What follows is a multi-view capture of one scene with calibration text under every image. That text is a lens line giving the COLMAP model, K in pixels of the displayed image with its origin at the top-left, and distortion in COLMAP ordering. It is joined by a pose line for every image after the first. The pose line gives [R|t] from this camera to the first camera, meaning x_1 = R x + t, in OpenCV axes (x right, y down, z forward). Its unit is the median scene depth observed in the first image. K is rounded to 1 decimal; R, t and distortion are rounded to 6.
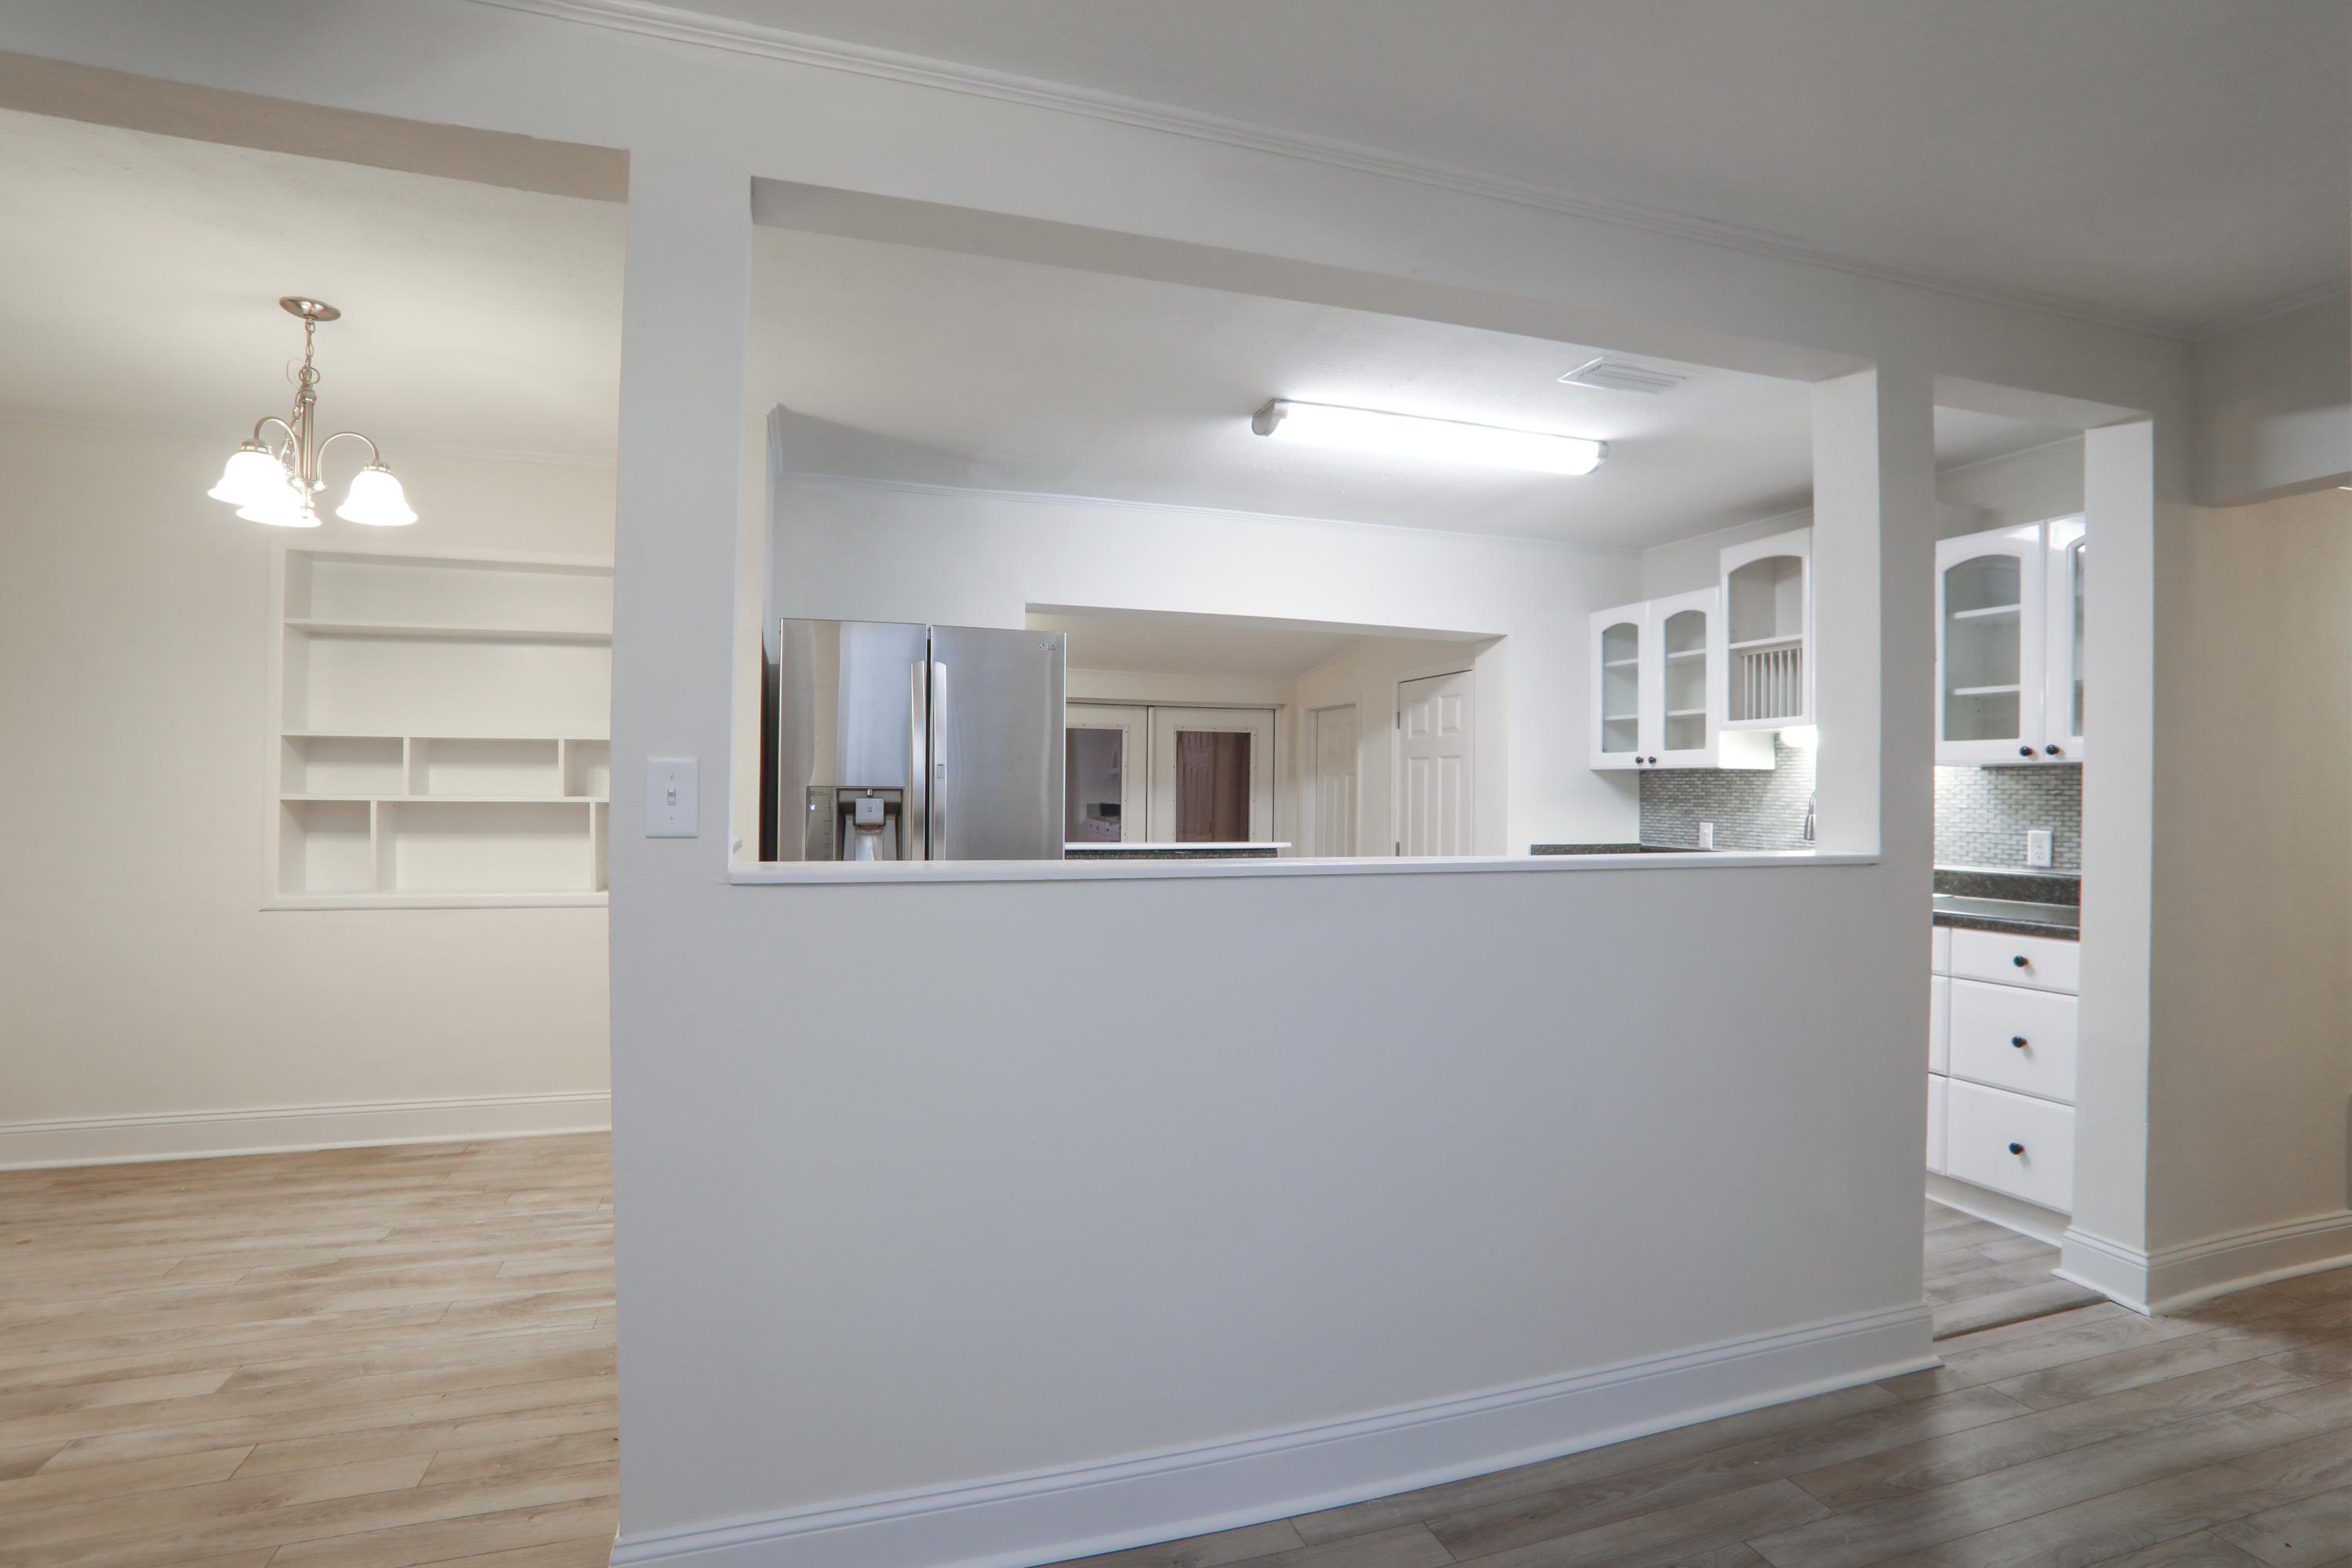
lens RADIAL K [[1142.6, 0, 1170.6], [0, 1142.6, 781.8], [0, 0, 1]] dist [-0.080719, 0.033257]
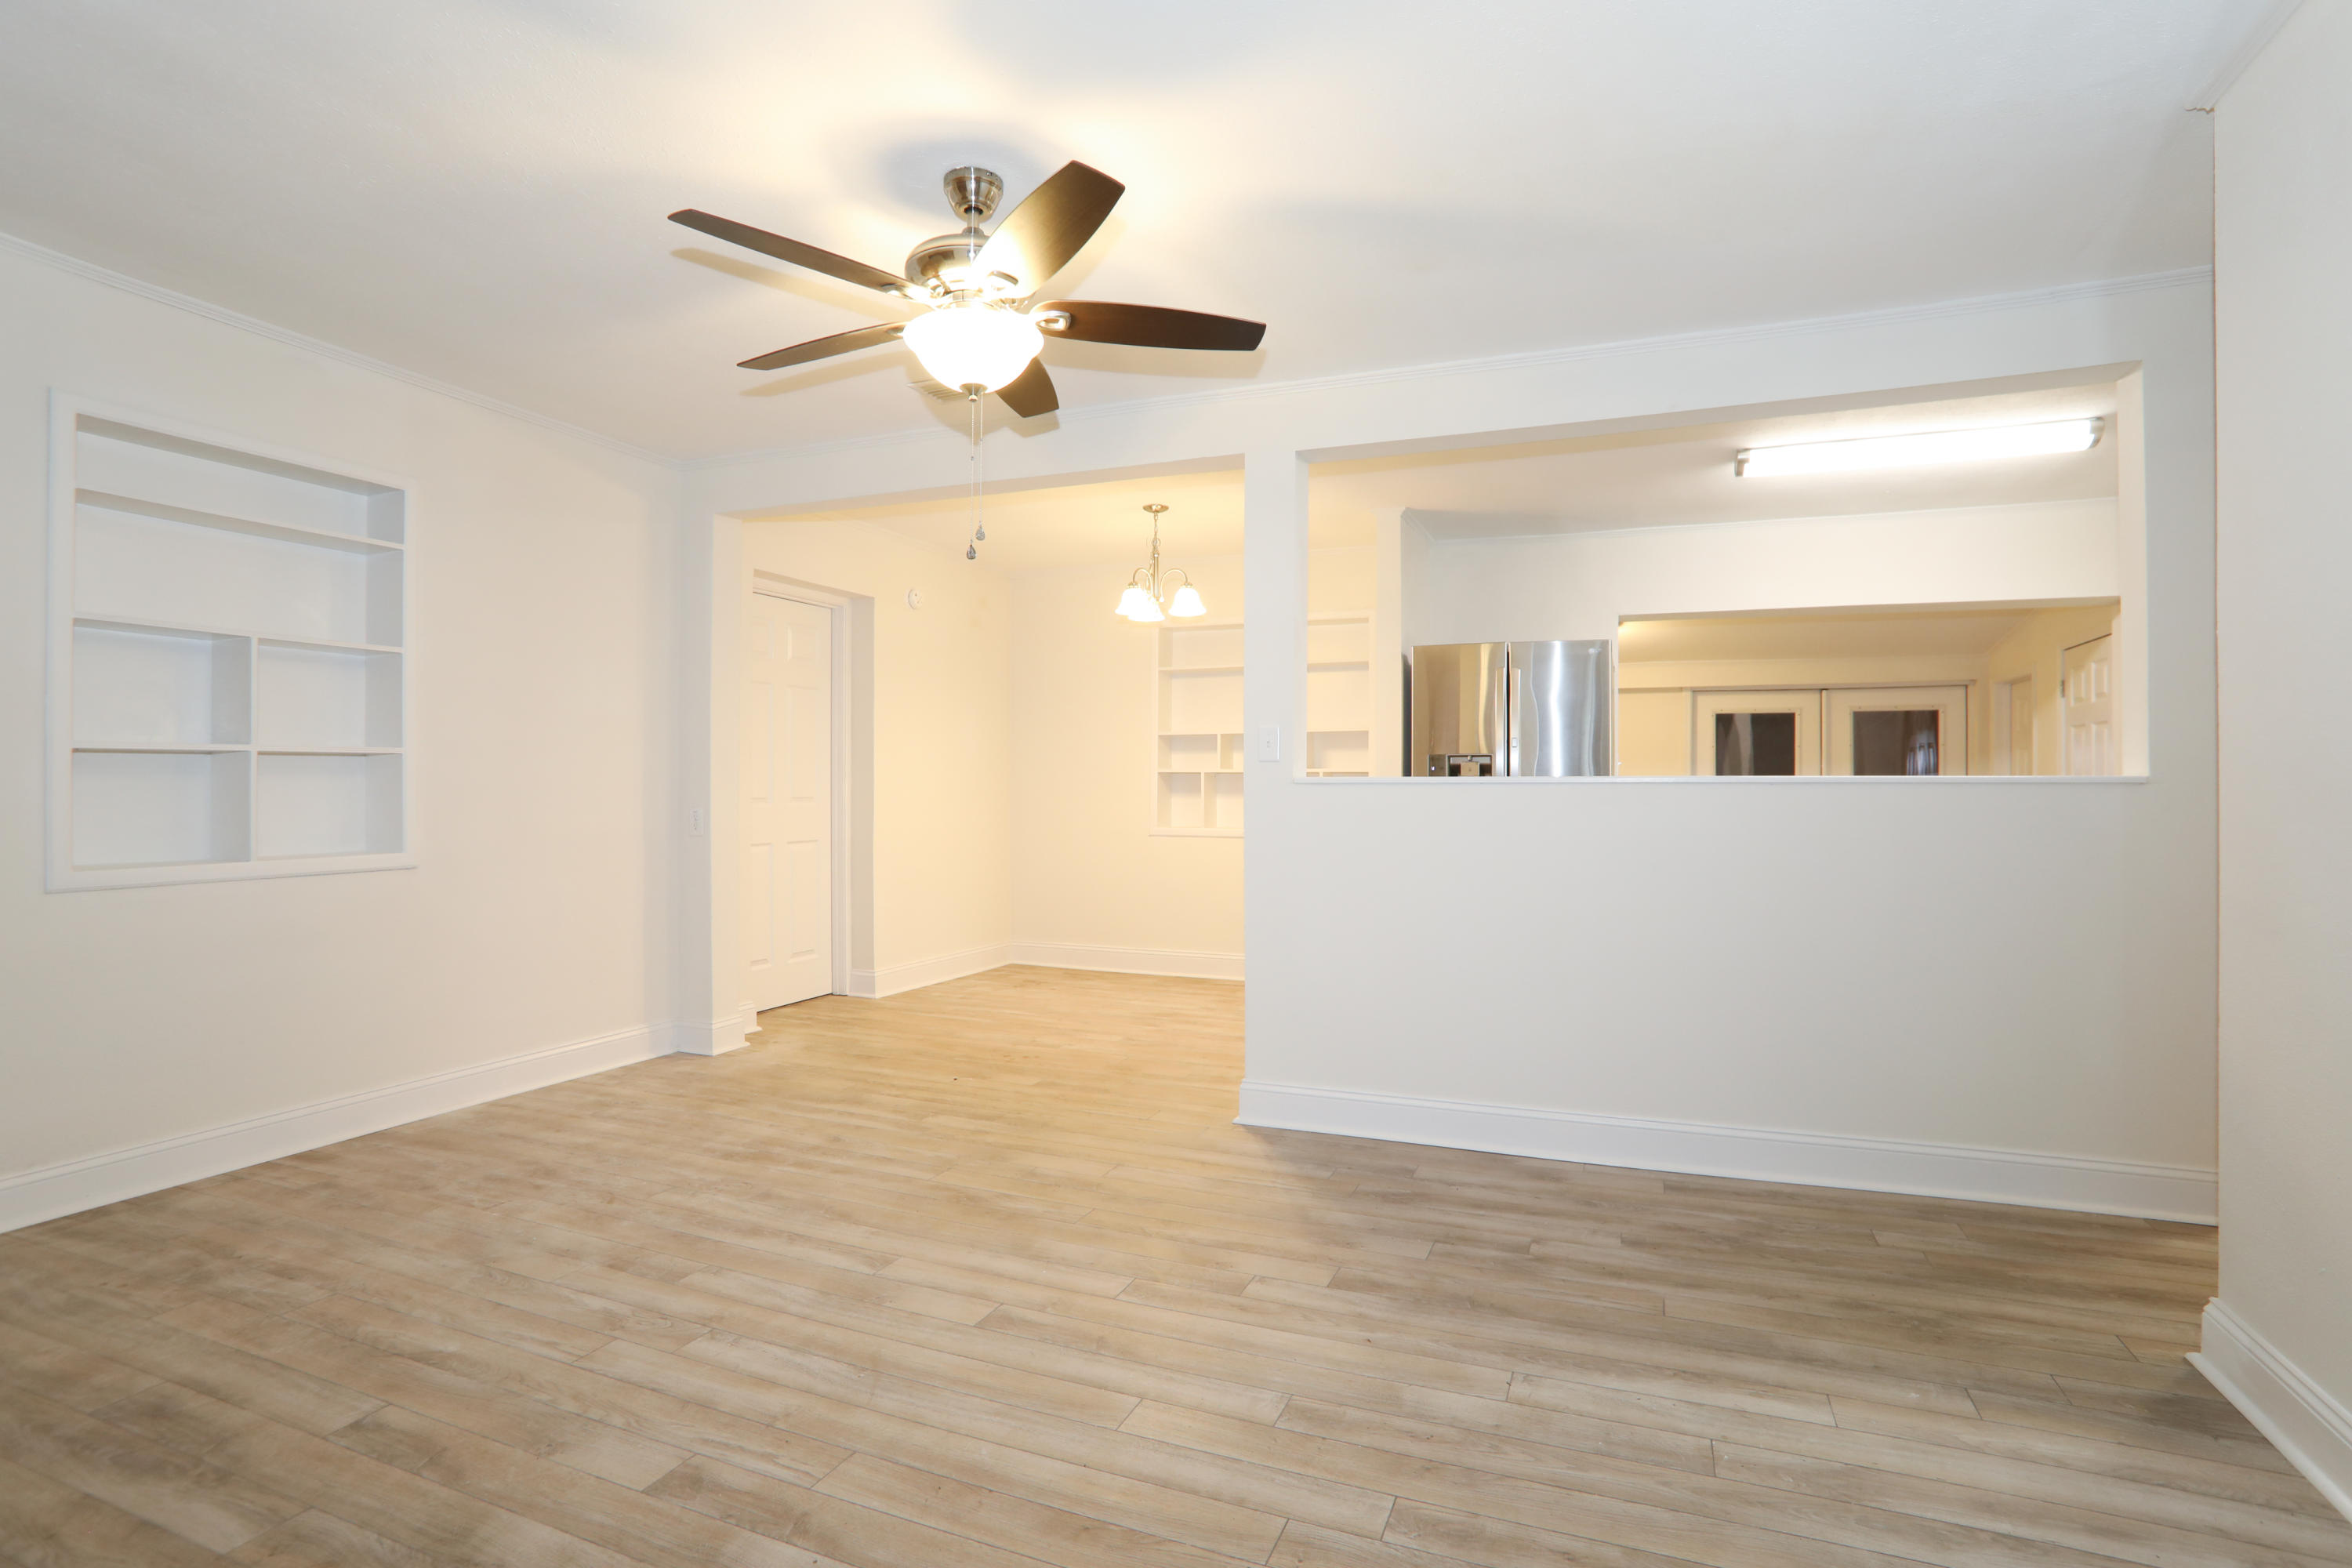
lens RADIAL K [[1142.6, 0, 1170.6], [0, 1142.6, 781.8], [0, 0, 1]] dist [-0.080719, 0.033257]
pose [[0.761374, -0.010762, -0.648224, 0.412638], [0.007664, 0.999942, -0.007600, 0.049691], [0.648268, 0.000818, 0.761412, -0.397972]]
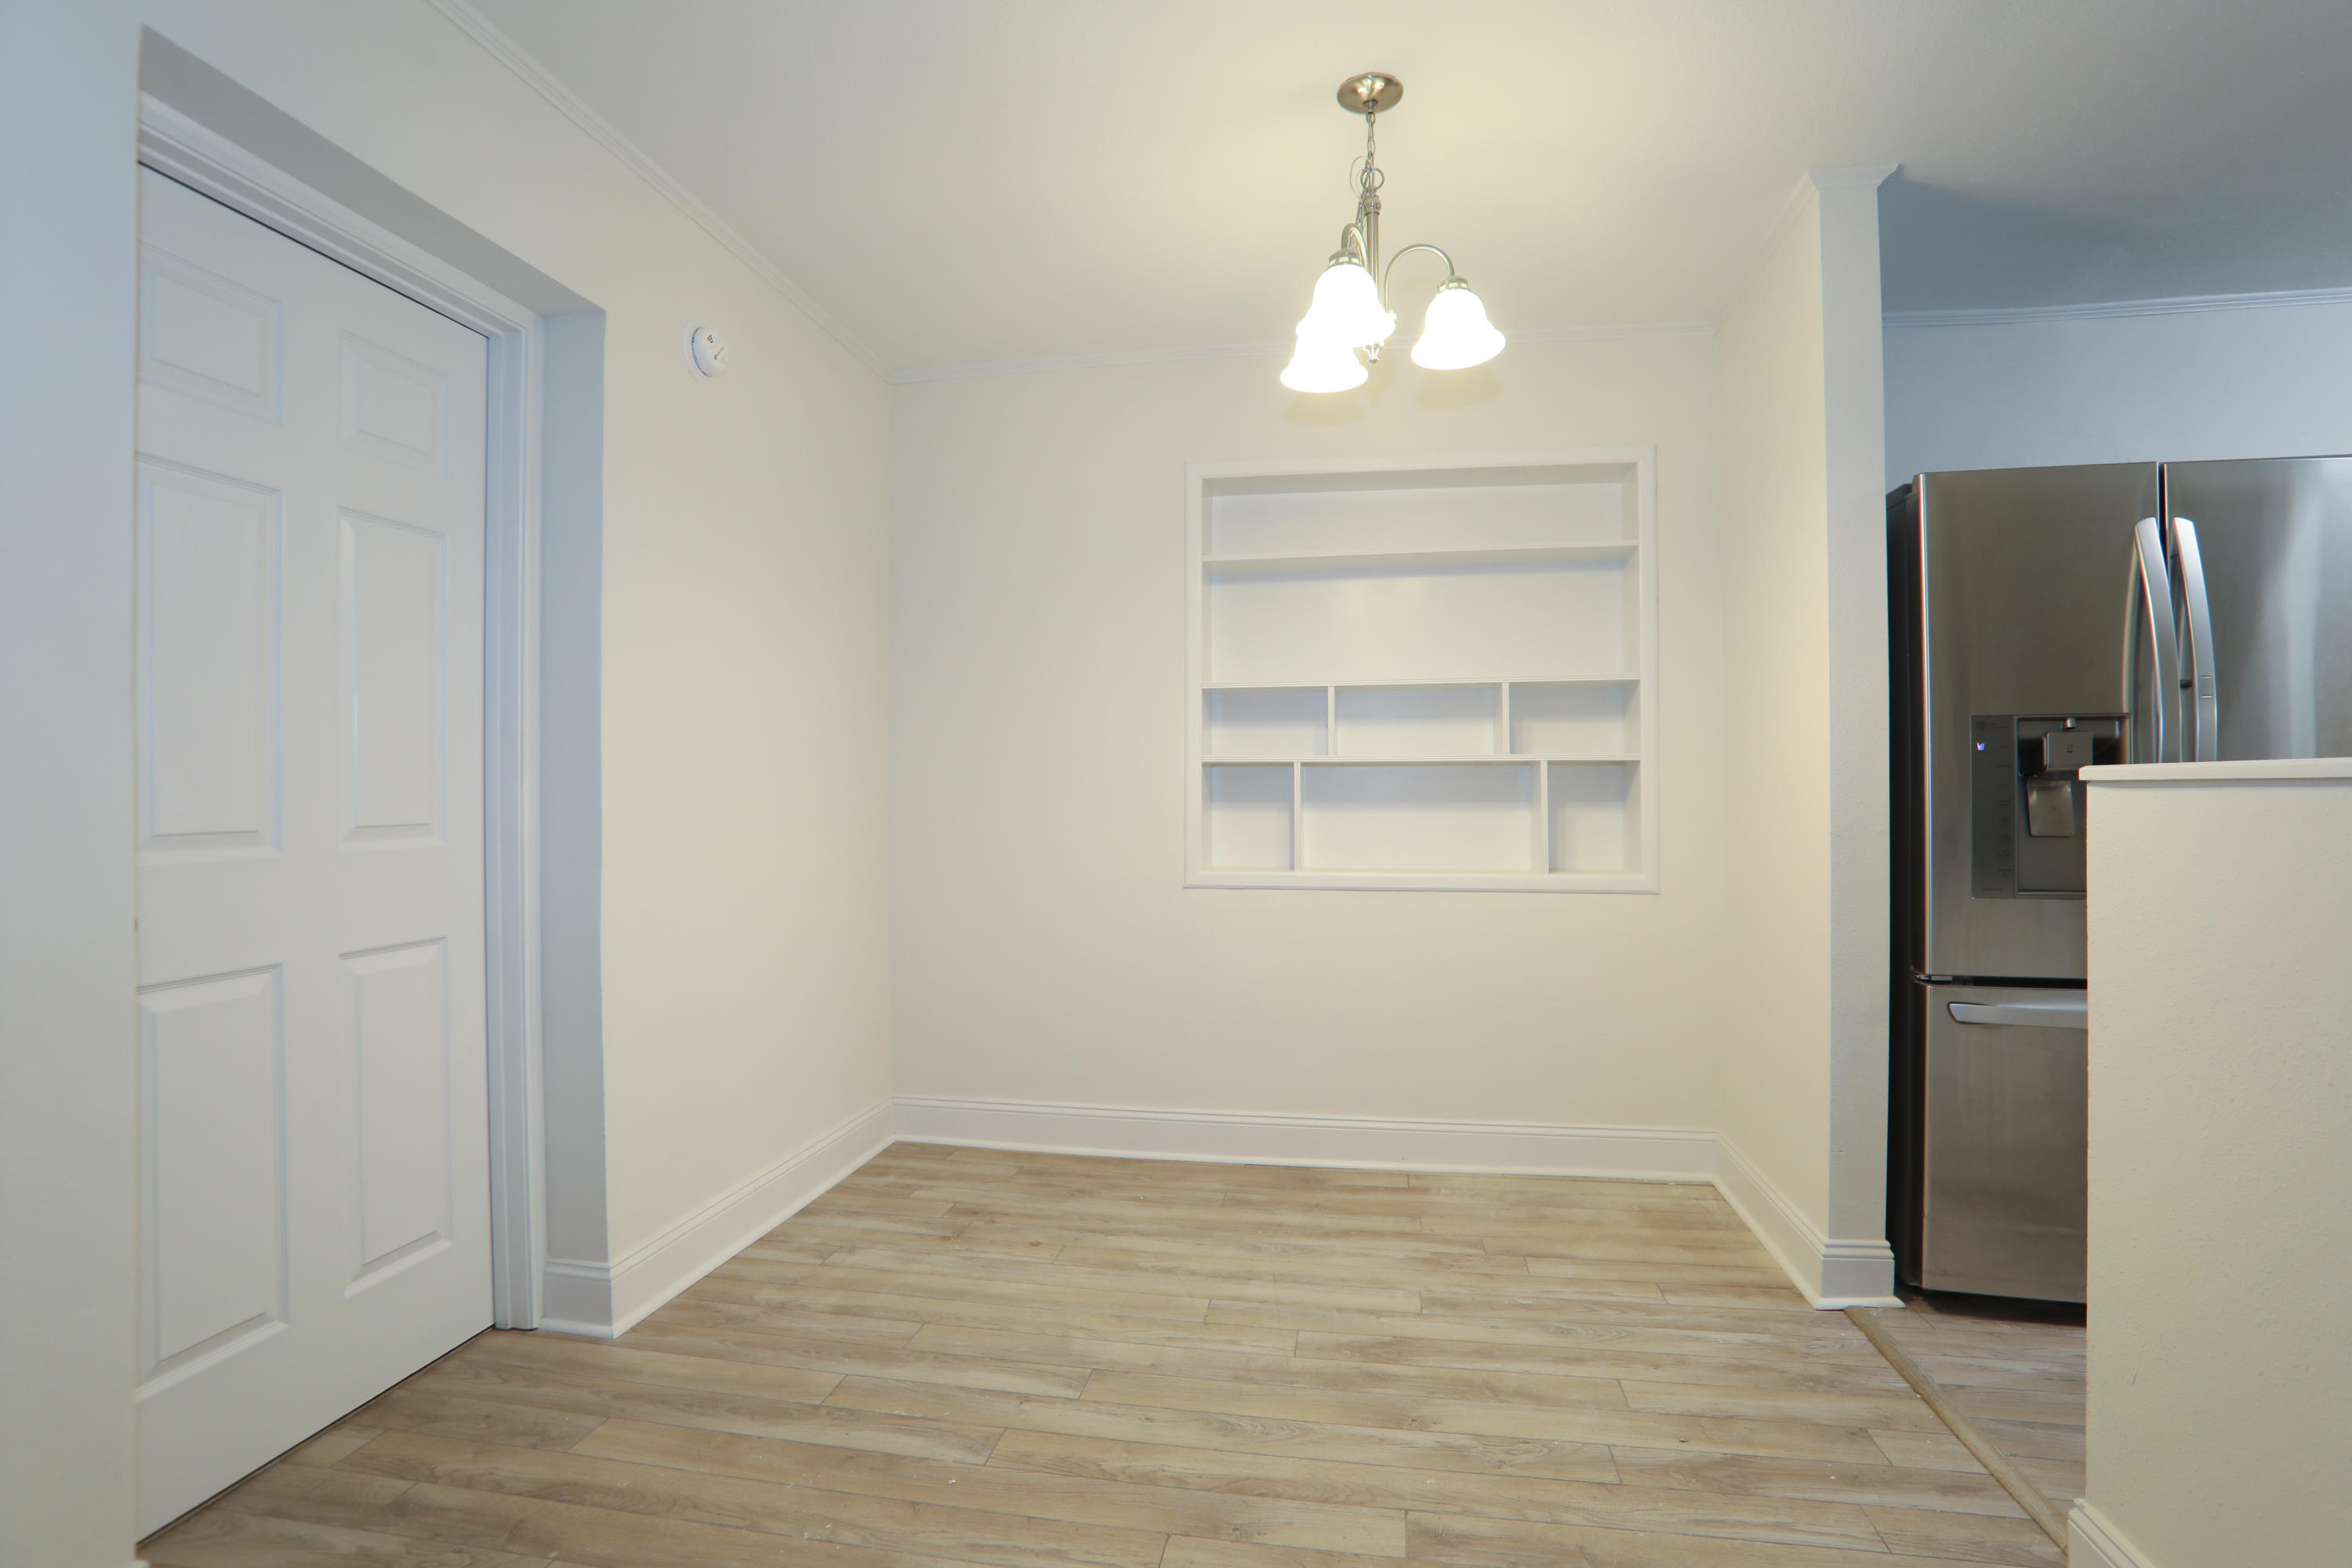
lens RADIAL K [[1142.6, 0, 1170.6], [0, 1142.6, 781.8], [0, 0, 1]] dist [-0.080719, 0.033257]
pose [[0.881533, -0.015862, -0.471856, -0.437634], [0.013172, 0.999873, -0.009004, 0.044023], [0.471938, 0.001722, 0.881630, 0.196794]]
